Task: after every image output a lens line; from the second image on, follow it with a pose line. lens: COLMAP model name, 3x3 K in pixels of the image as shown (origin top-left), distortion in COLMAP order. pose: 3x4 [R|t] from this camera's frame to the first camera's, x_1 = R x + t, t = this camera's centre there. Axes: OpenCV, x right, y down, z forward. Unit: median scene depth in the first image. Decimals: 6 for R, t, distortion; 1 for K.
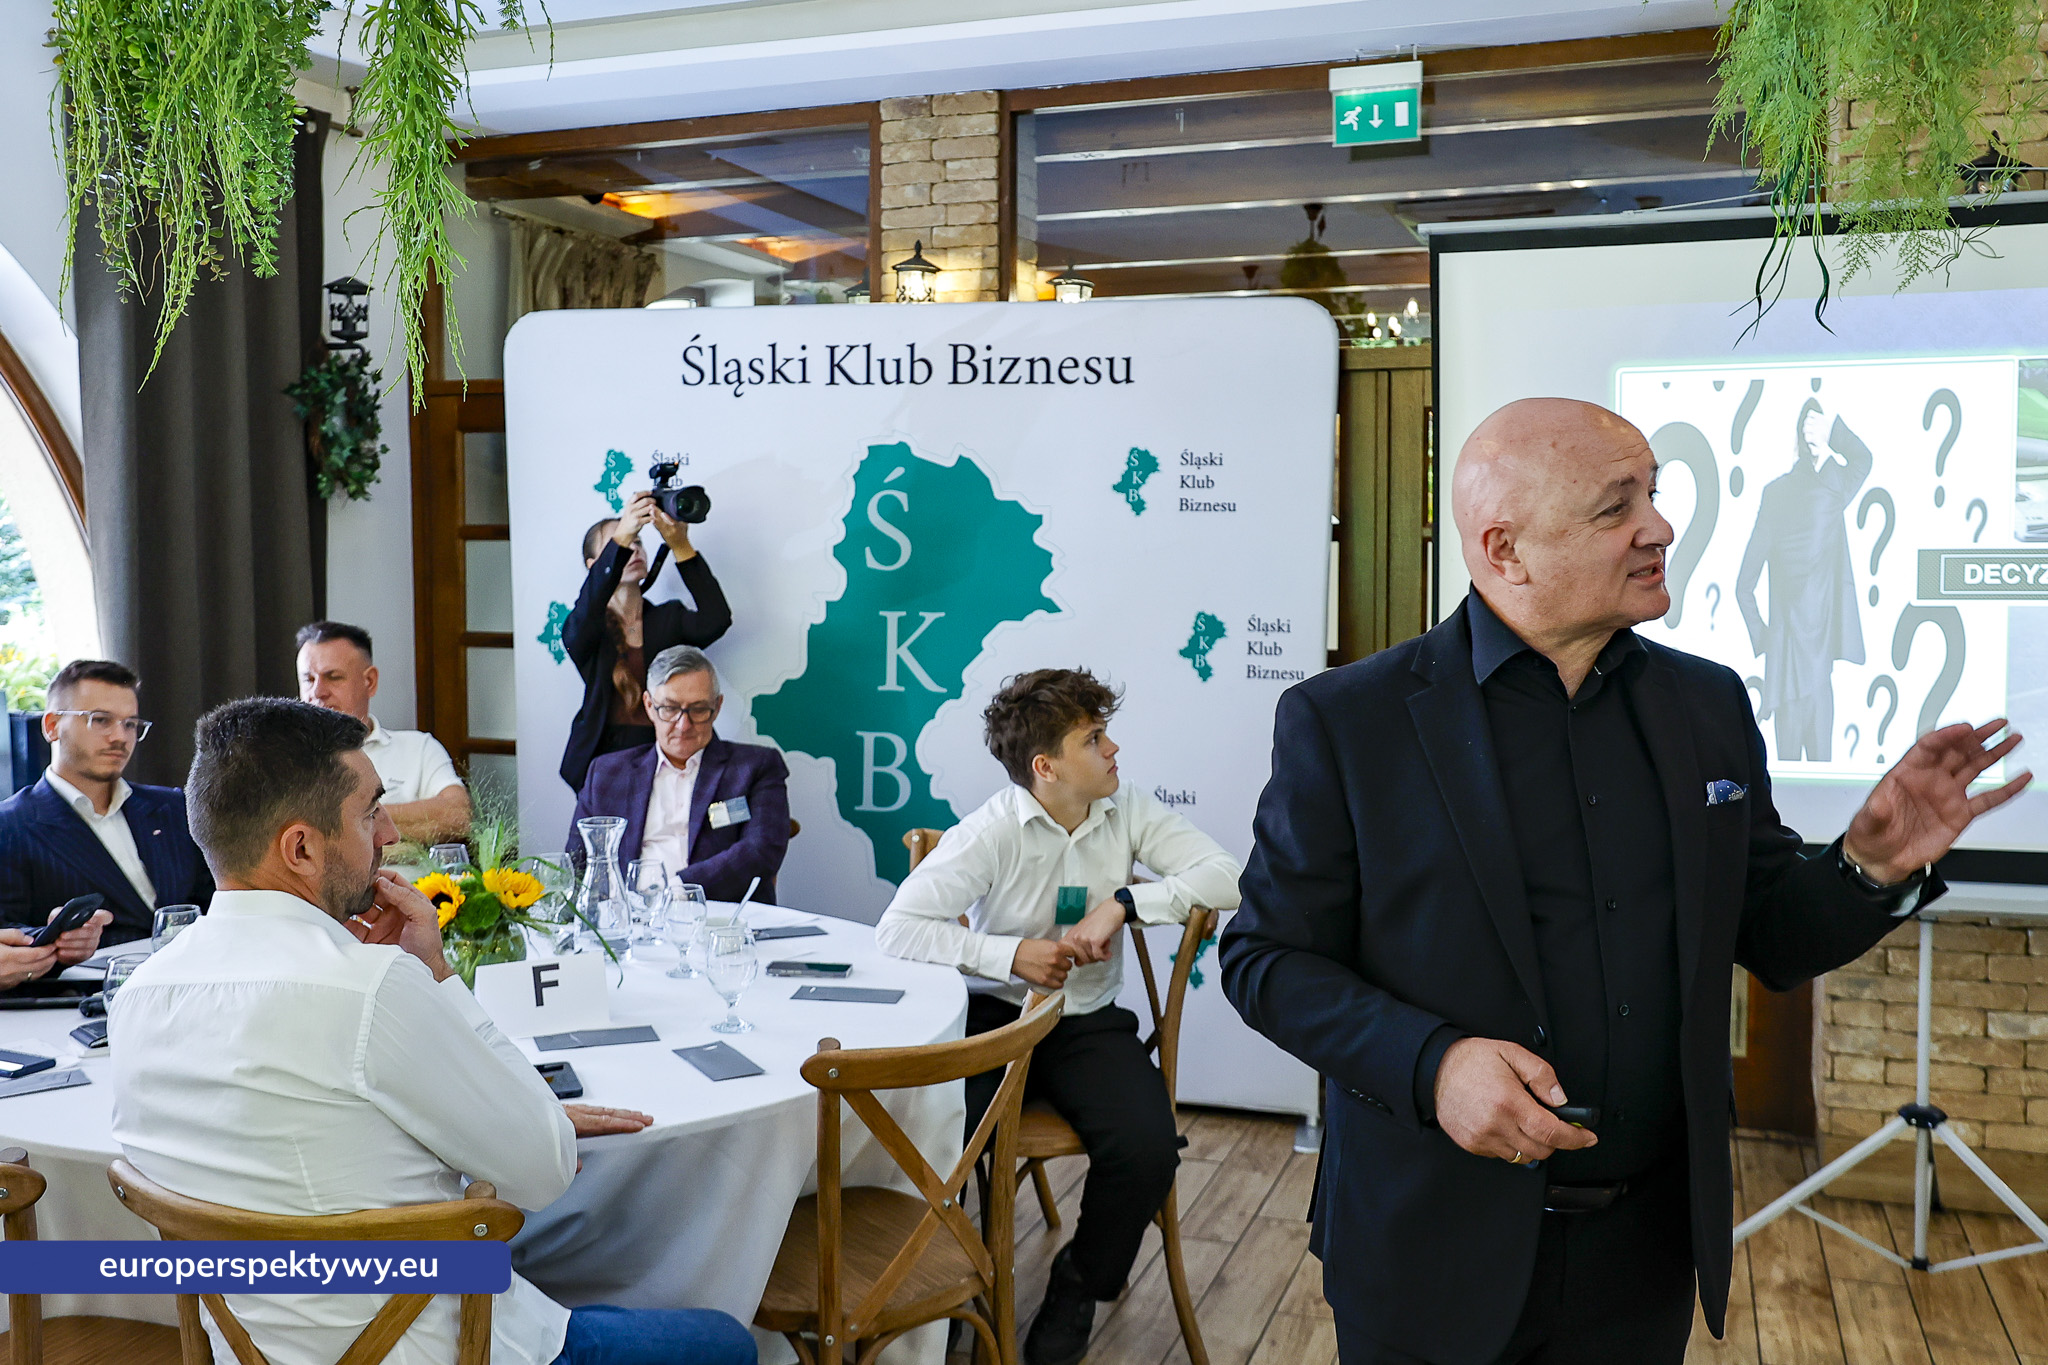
lens RADIAL K [[1745.1, 0, 964.5], [0, 1745.1, 680.3], [0, 0, 1]] dist [-0.037842, 0.000770]
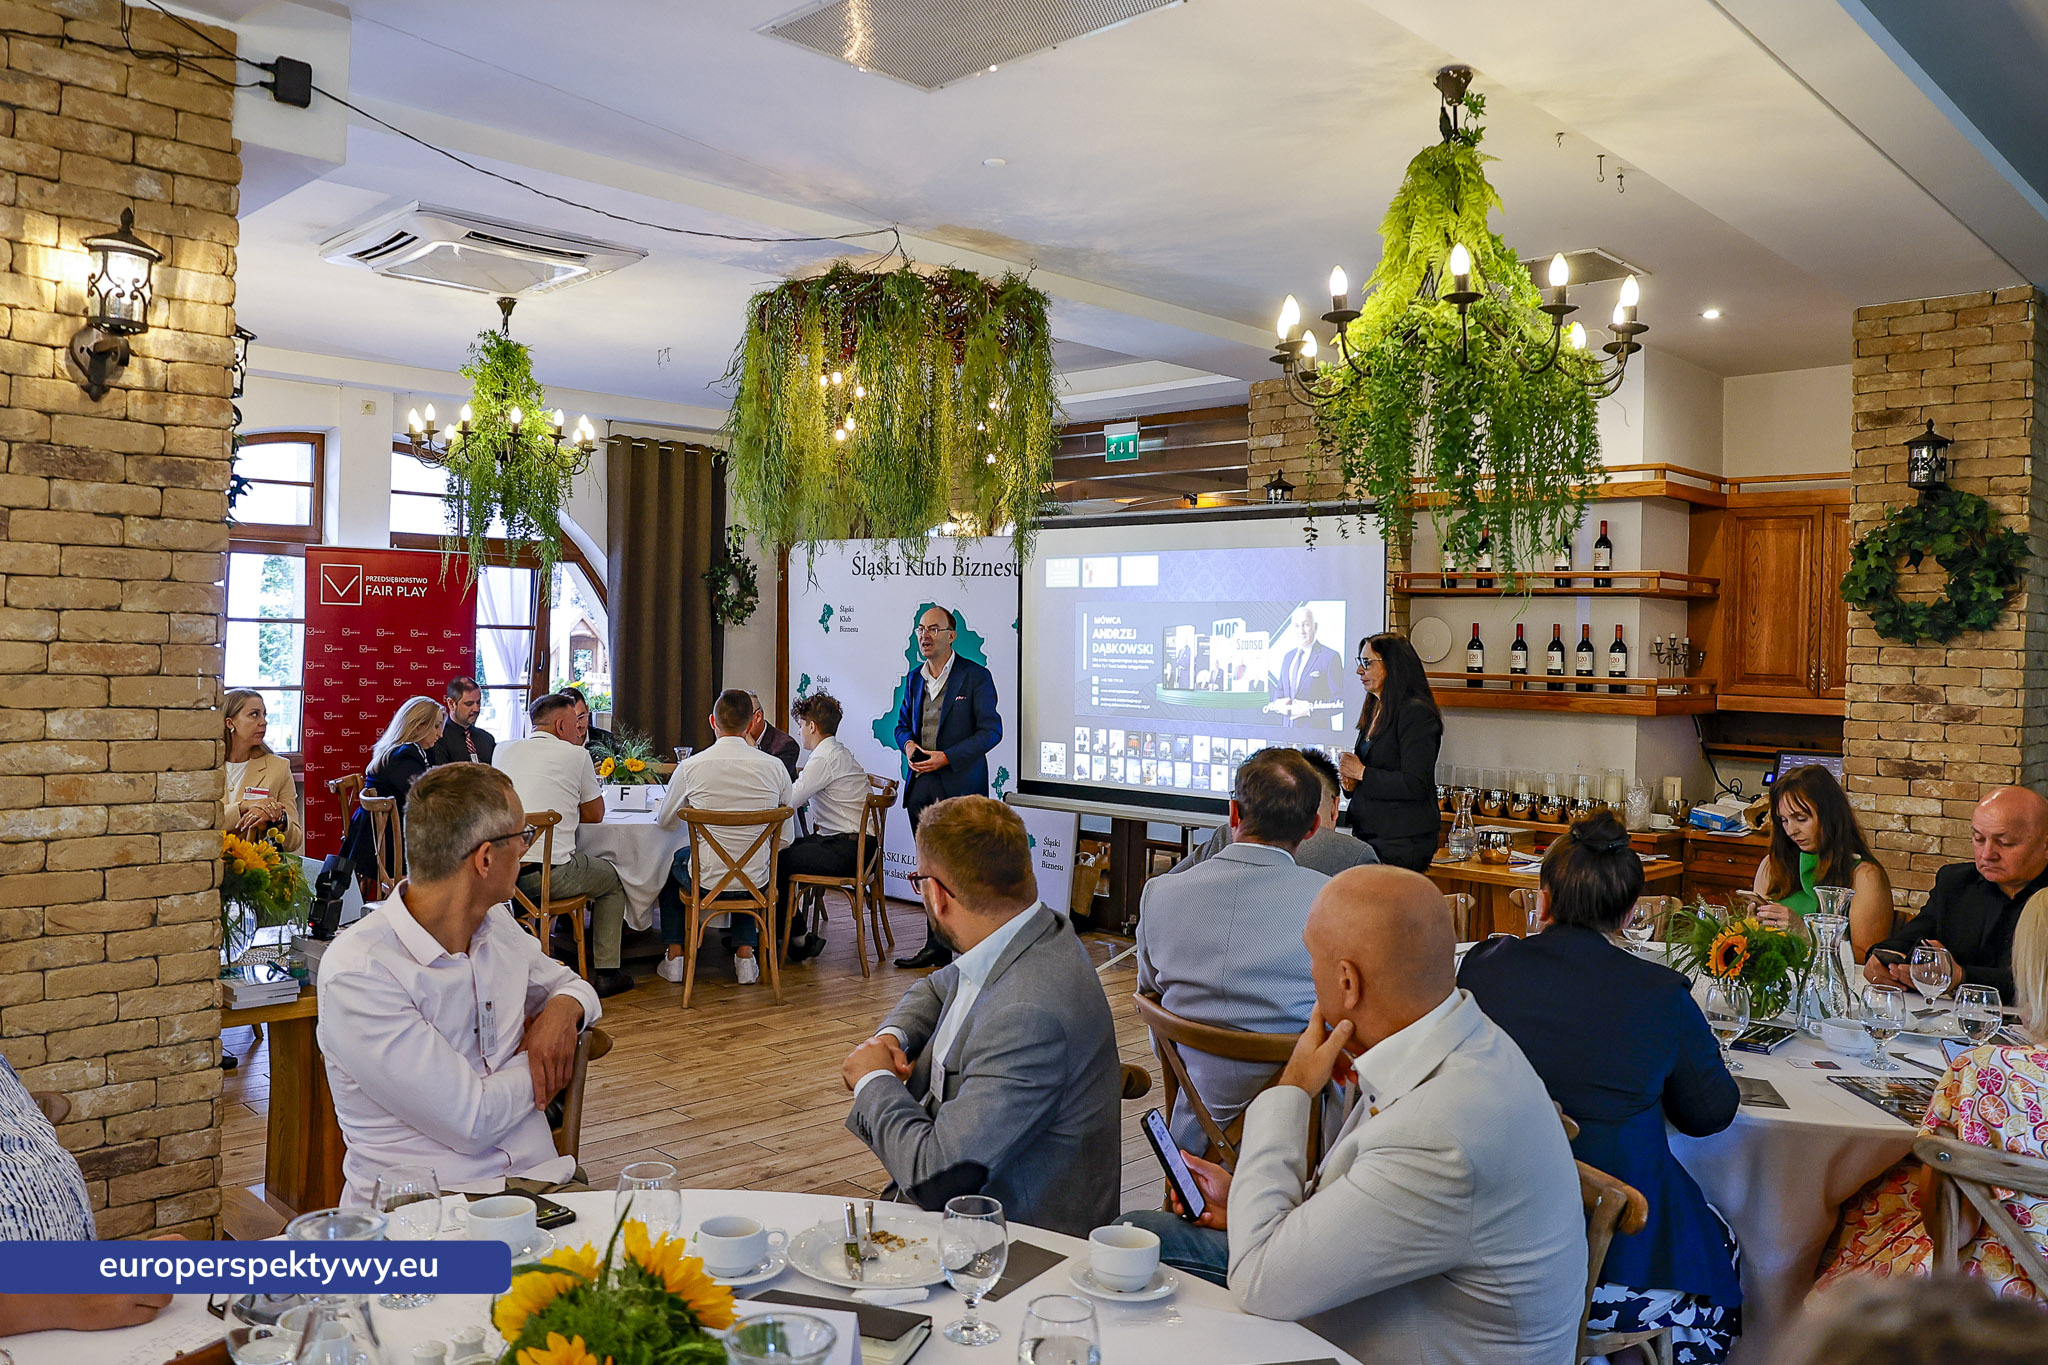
lens RADIAL K [[1505.8, 0, 1024.0], [0, 1505.8, 682.5], [0, 0, 1]] dist [-0.102335, 0.145672]
pose [[0.904924, 0.034025, -0.424211, 0.845395], [-0.059307, 0.997155, -0.046534, 0.039156], [0.421421, 0.067268, 0.904367, -0.602394]]
